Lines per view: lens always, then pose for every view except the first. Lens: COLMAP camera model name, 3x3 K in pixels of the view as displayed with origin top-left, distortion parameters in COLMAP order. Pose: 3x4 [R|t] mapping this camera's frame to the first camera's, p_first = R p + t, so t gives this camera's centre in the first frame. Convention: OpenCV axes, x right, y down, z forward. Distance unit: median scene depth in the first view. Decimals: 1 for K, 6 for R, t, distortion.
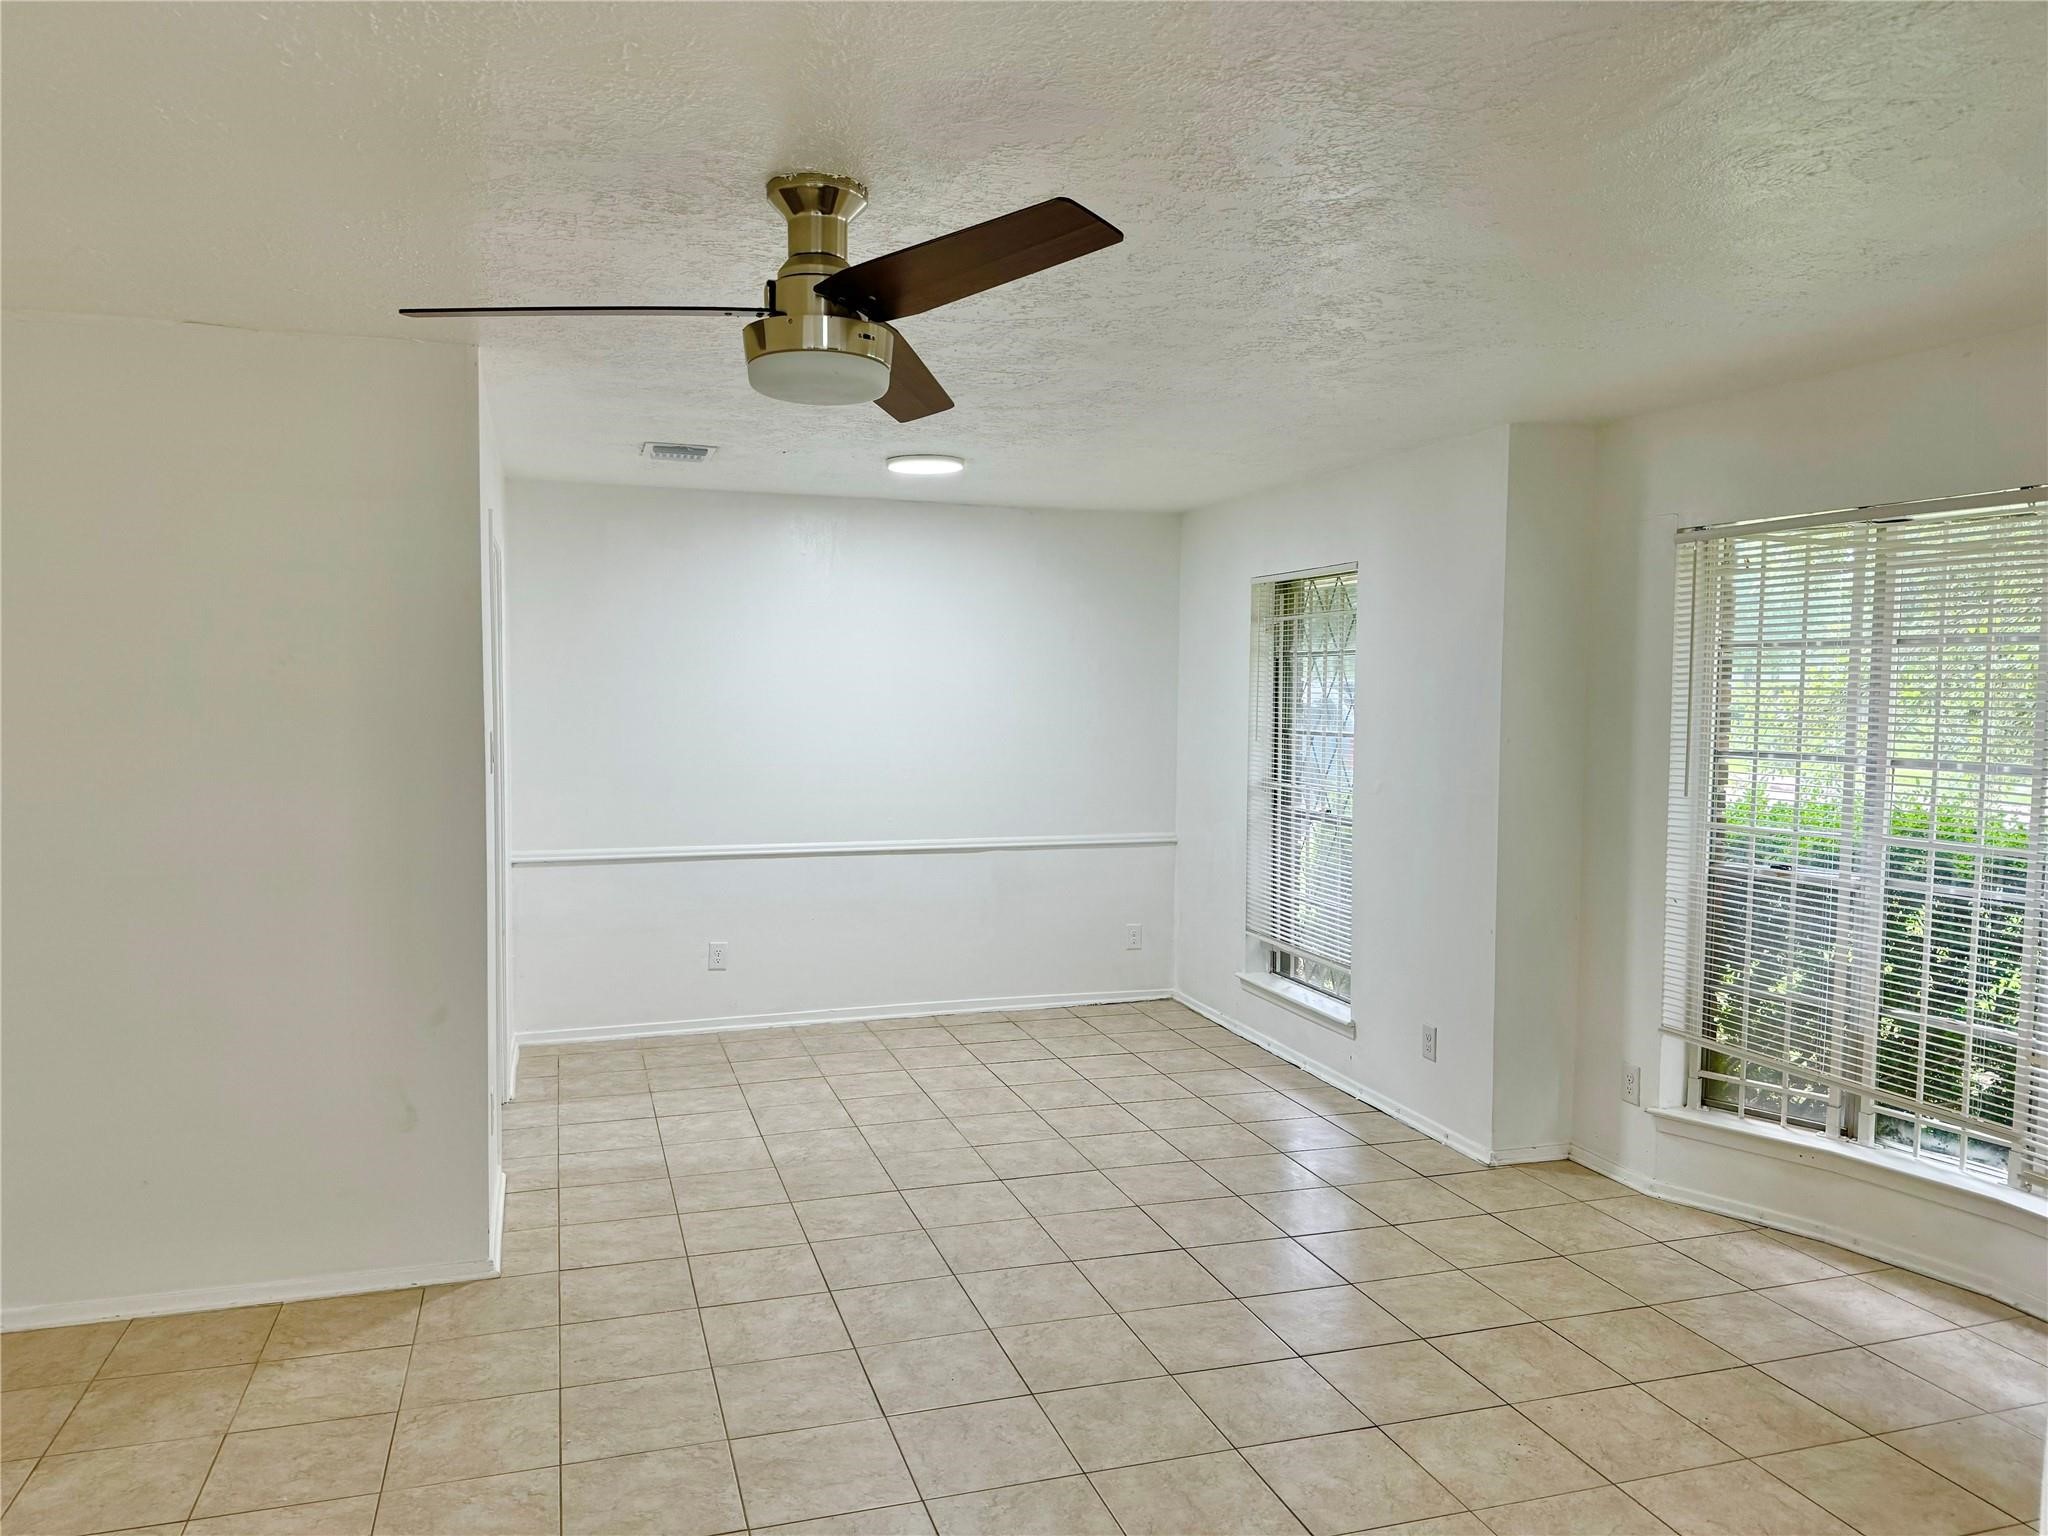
lens RADIAL K [[1419.0, 0, 1024.2], [0, 1419.0, 767.8], [0, 0, 1]] dist [0.017983, -0.023077]
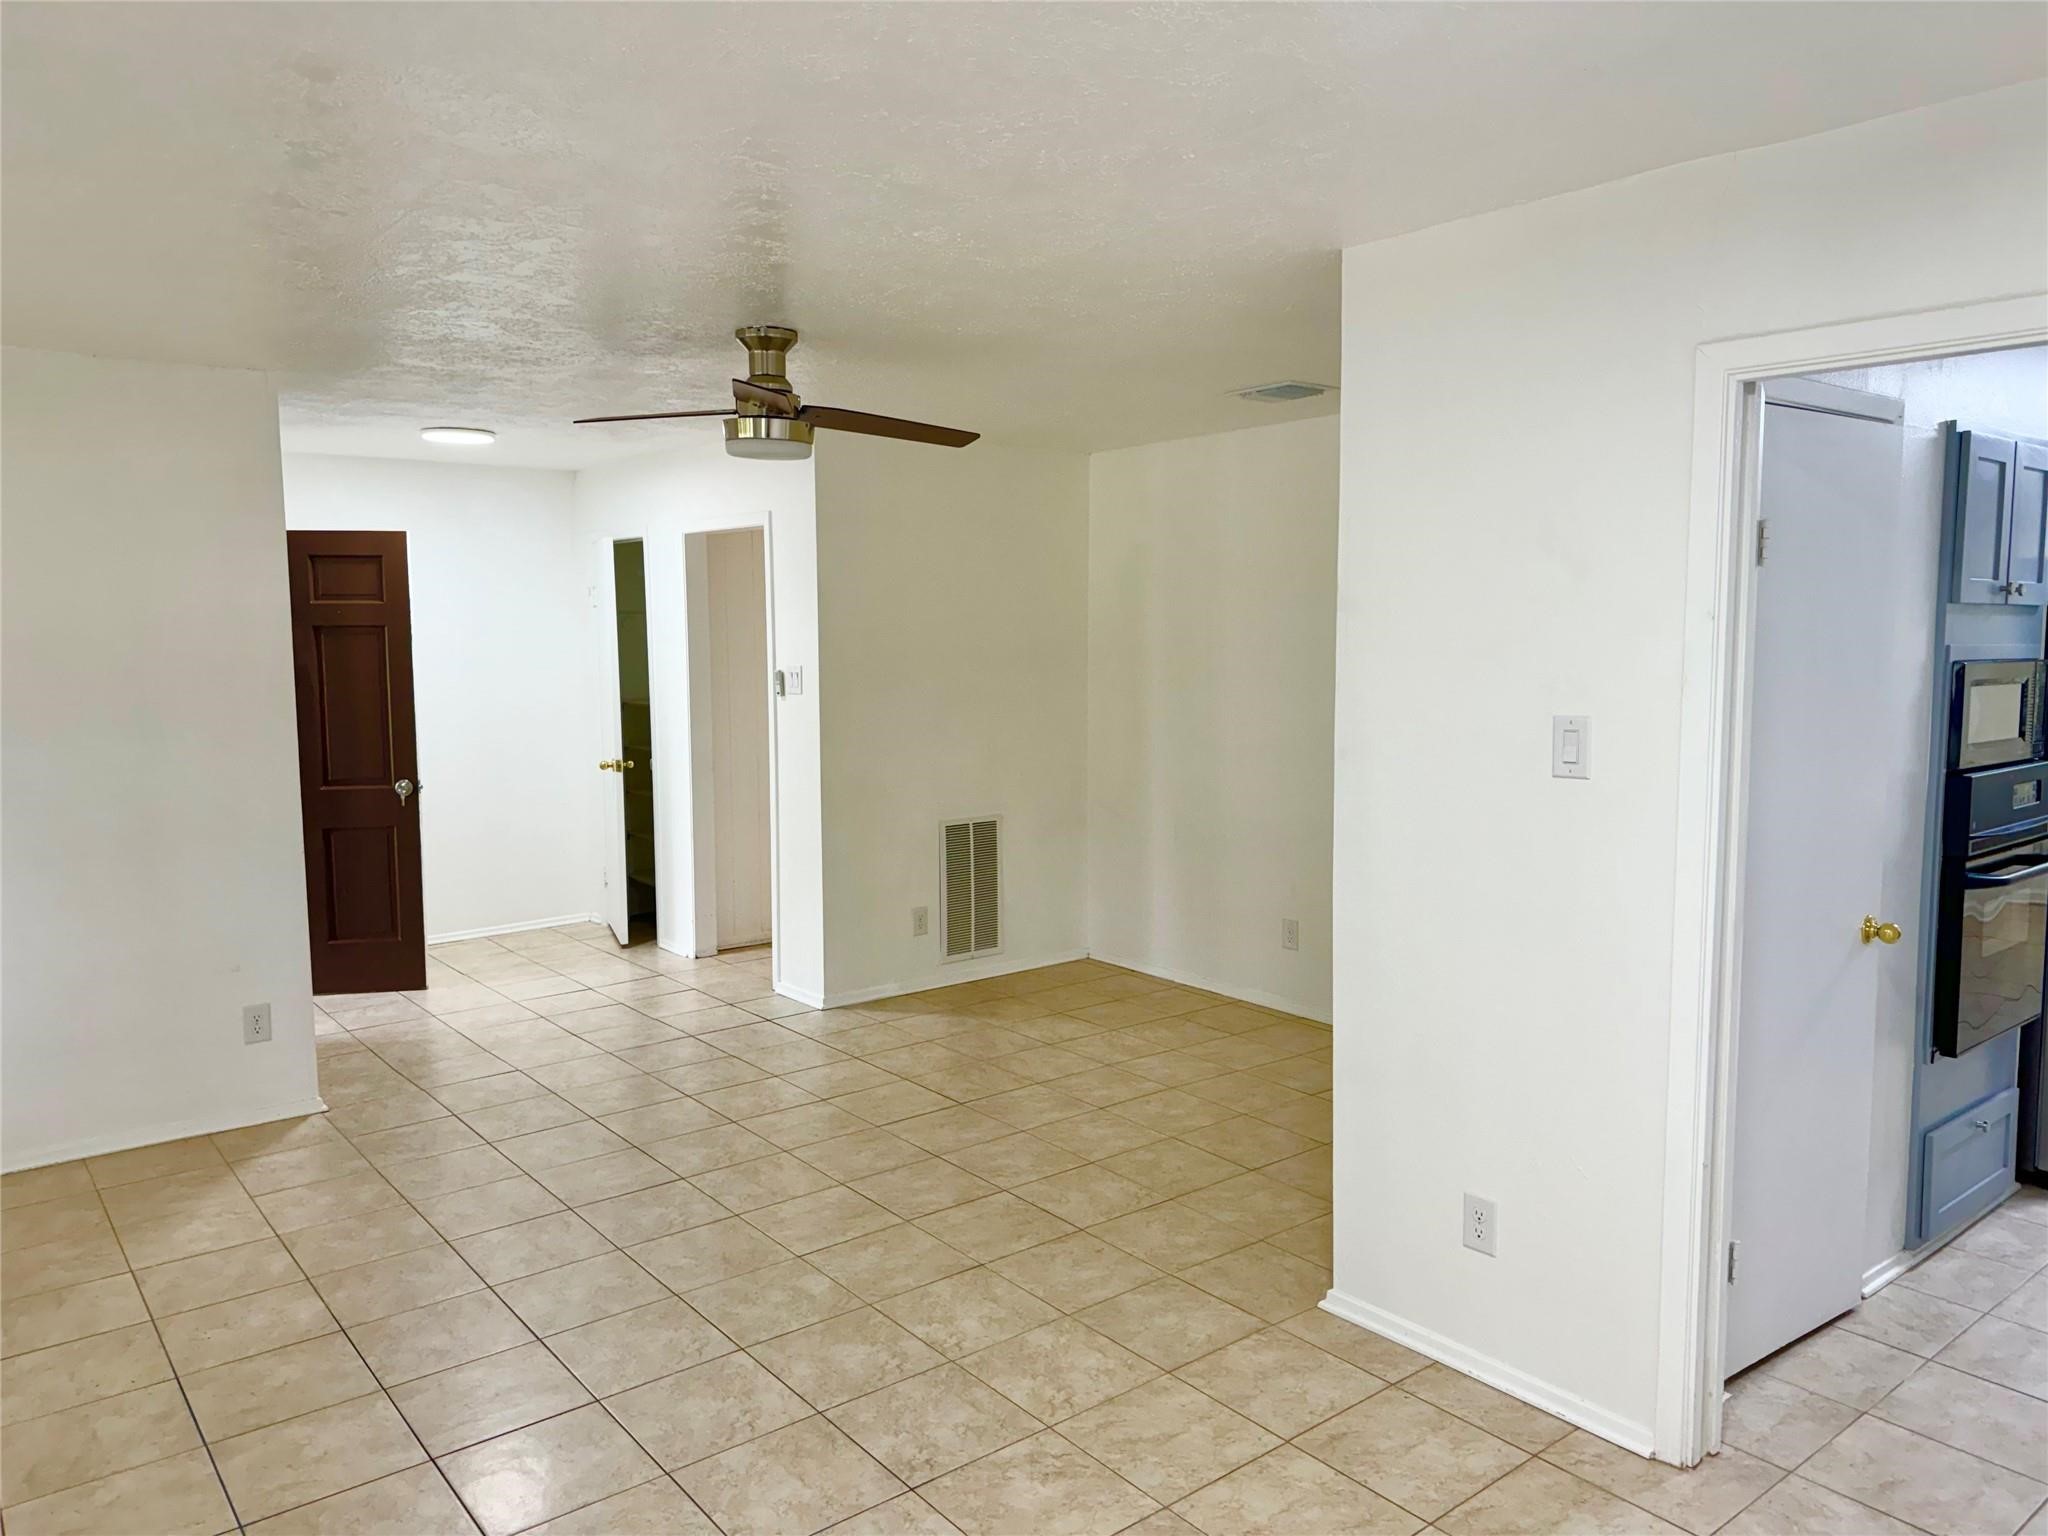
lens RADIAL K [[1419.0, 0, 1023.3], [0, 1419.0, 764.0], [0, 0, 1]] dist [0.017983, -0.023077]
pose [[-0.933785, 0.031202, -0.356472, 0.118694], [-0.026182, 0.987563, 0.155026, -0.119446], [0.356875, 0.154094, -0.921355, 1.813271]]
